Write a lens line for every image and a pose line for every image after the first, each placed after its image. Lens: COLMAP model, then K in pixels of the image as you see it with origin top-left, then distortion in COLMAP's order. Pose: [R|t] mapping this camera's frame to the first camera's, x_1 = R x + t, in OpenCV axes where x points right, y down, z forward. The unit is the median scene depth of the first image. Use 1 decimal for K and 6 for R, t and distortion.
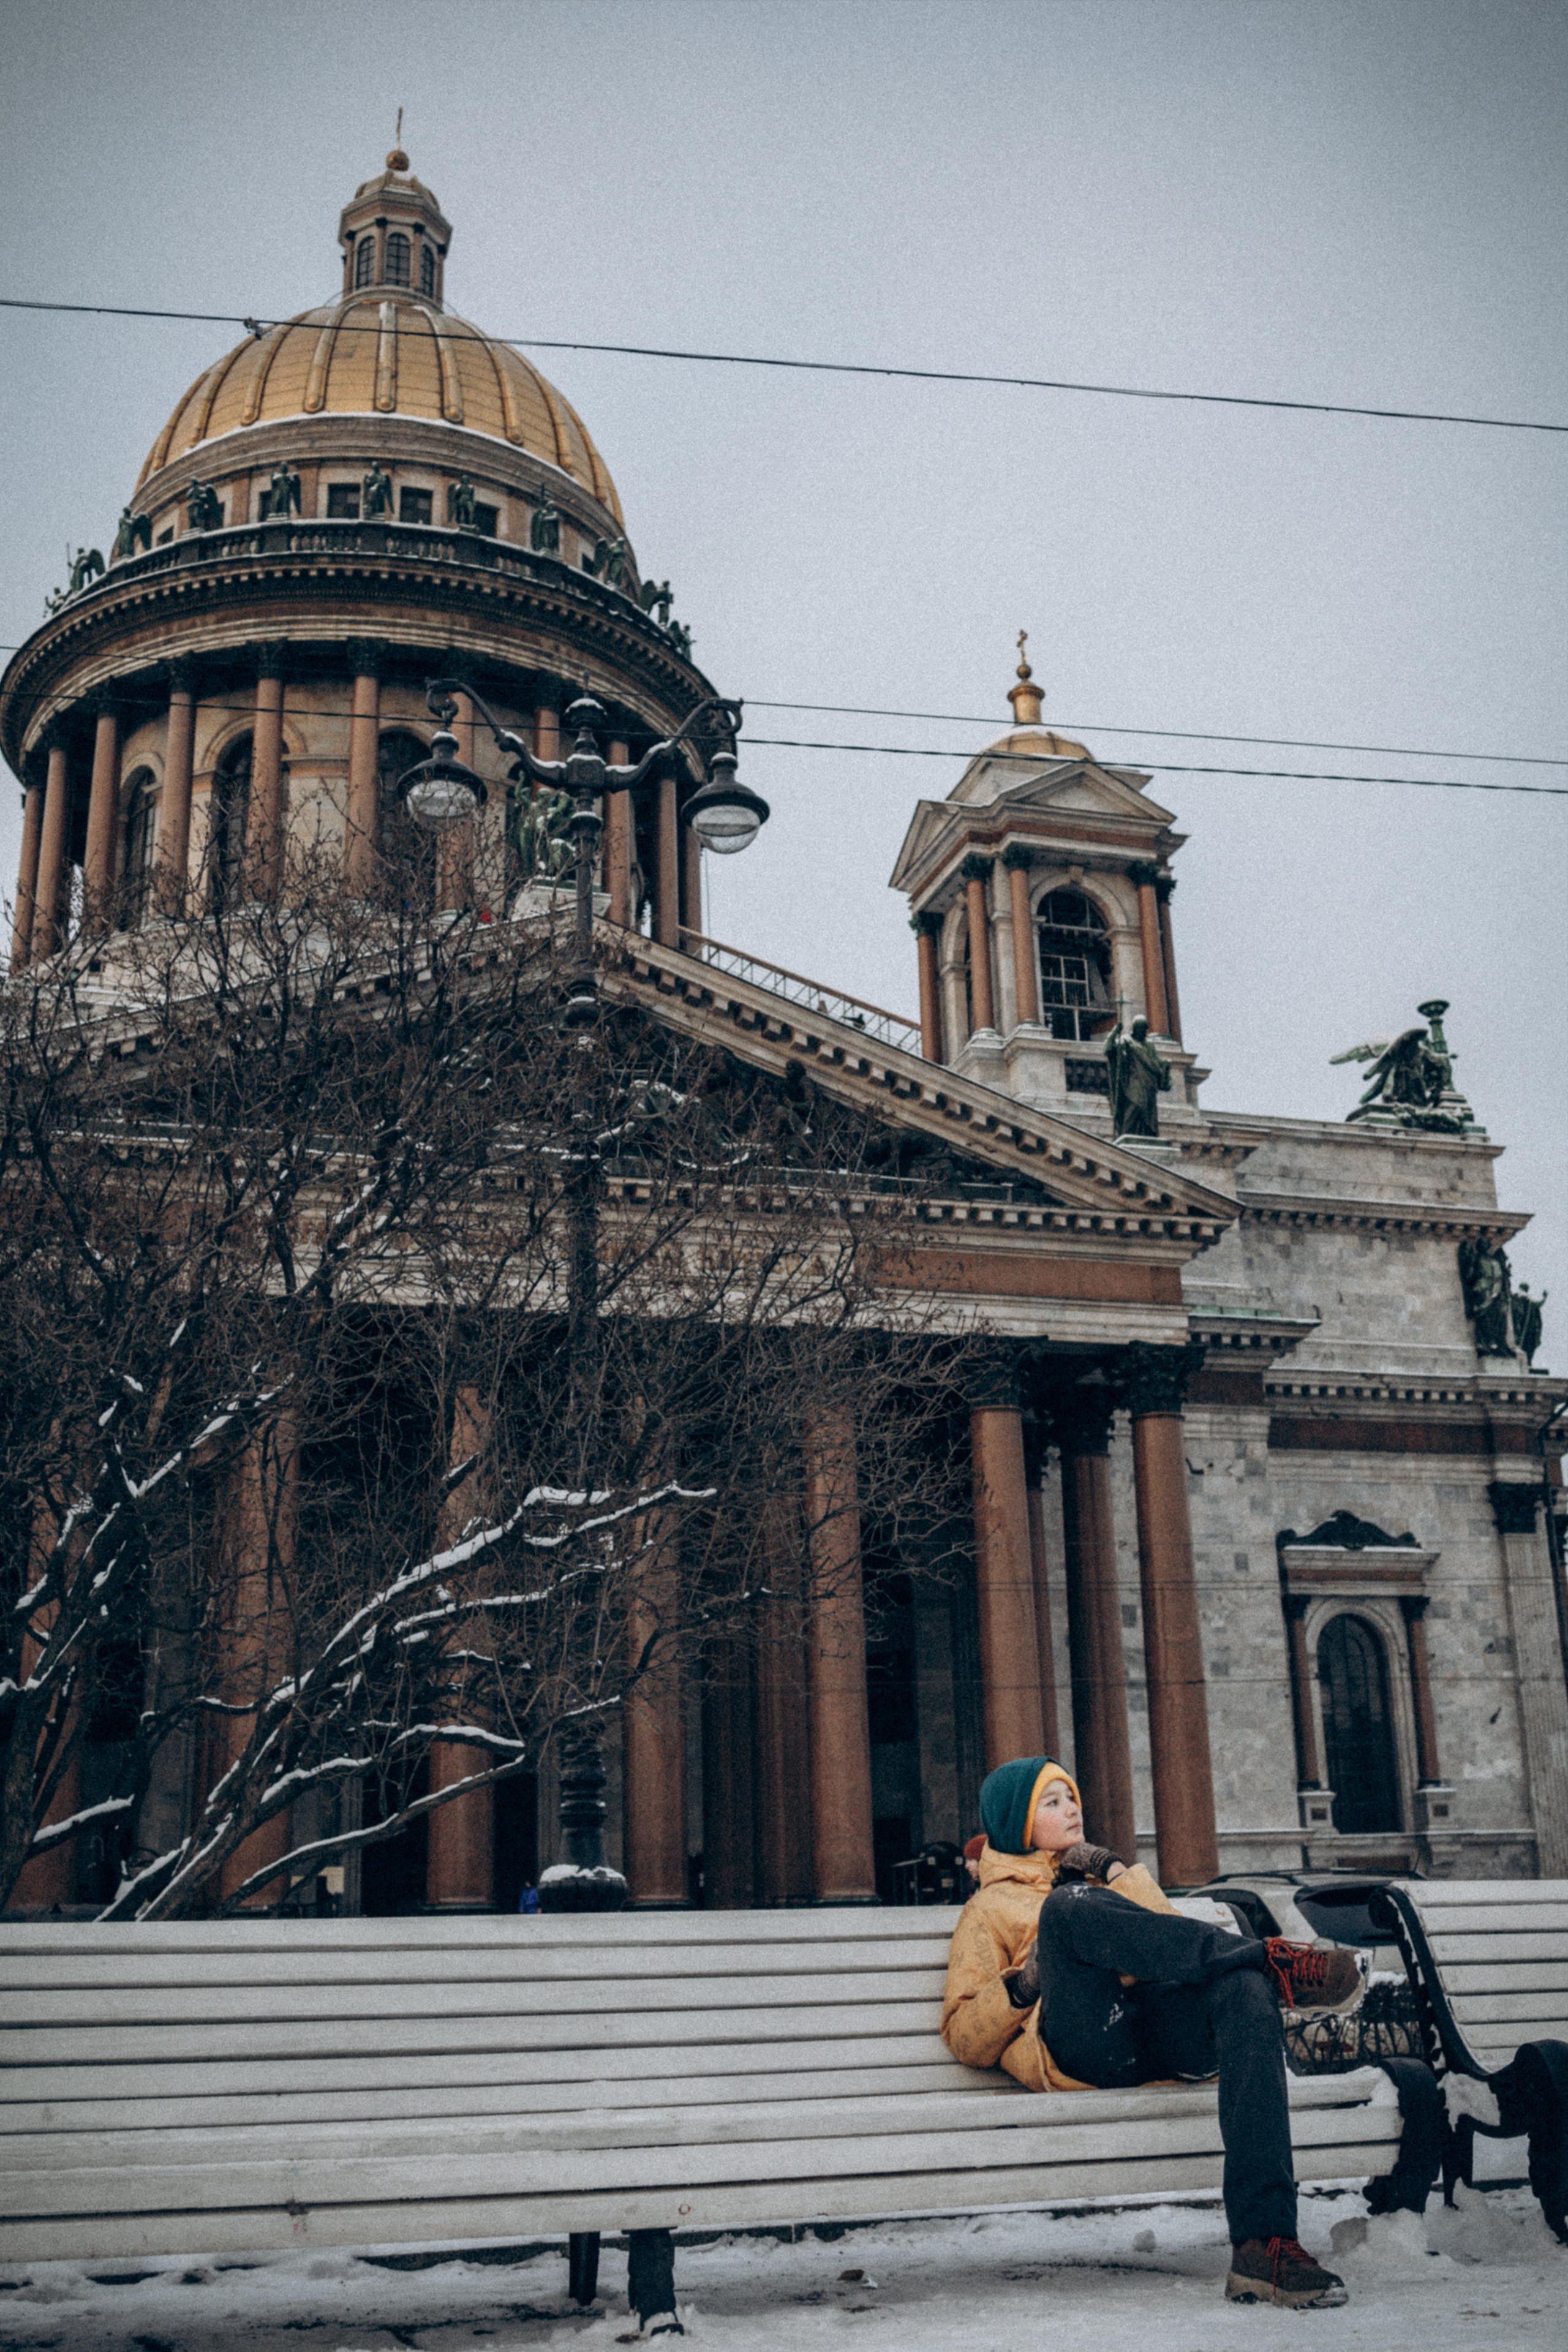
lens RADIAL K [[2314.4, 0, 742.3], [0, 2314.4, 1189.2], [0, 0, 1]] dist [-0.040539, 0.000000]
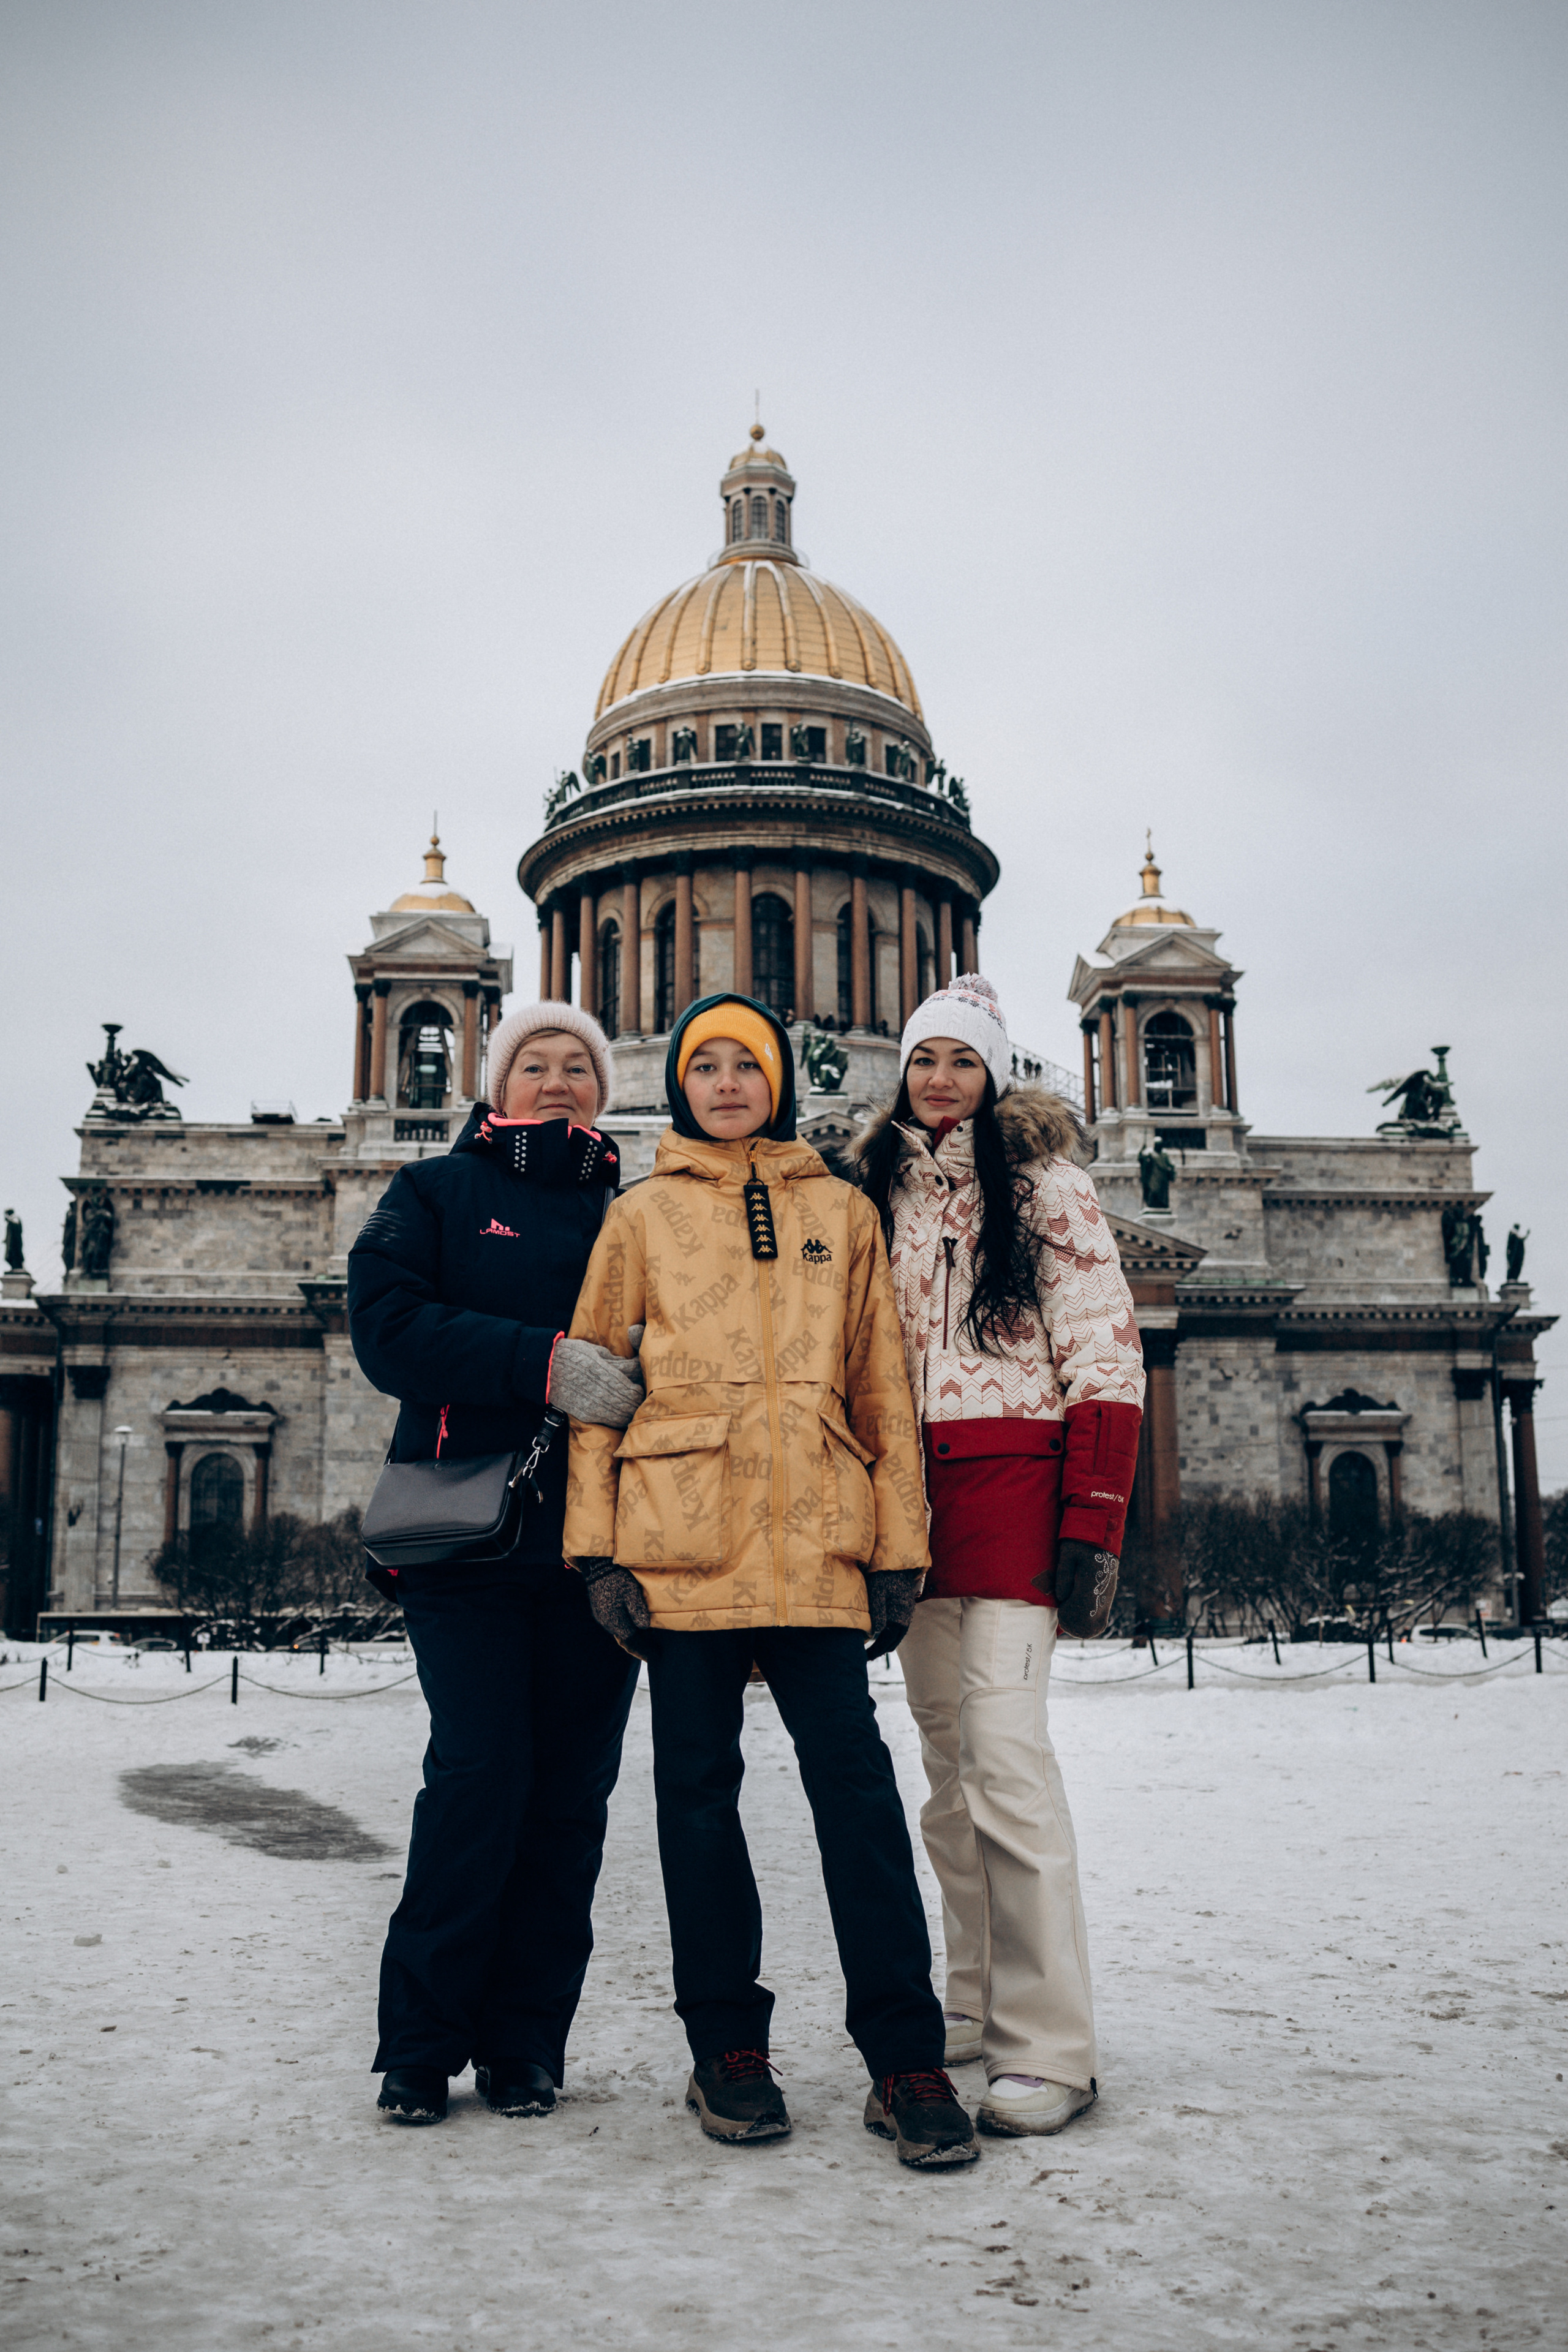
lens RADIAL K [[2314.4, 0, 767.0], [0, 2314.4, 1168.8], [0, 0, 1]] dist [-0.040539, 0.000000]
pose [[0.978590, -0.025960, -0.204178, 0.192719], [0.048646, 0.993080, 0.106888, -0.204976], [0.199990, -0.114532, 0.973081, -0.634368]]
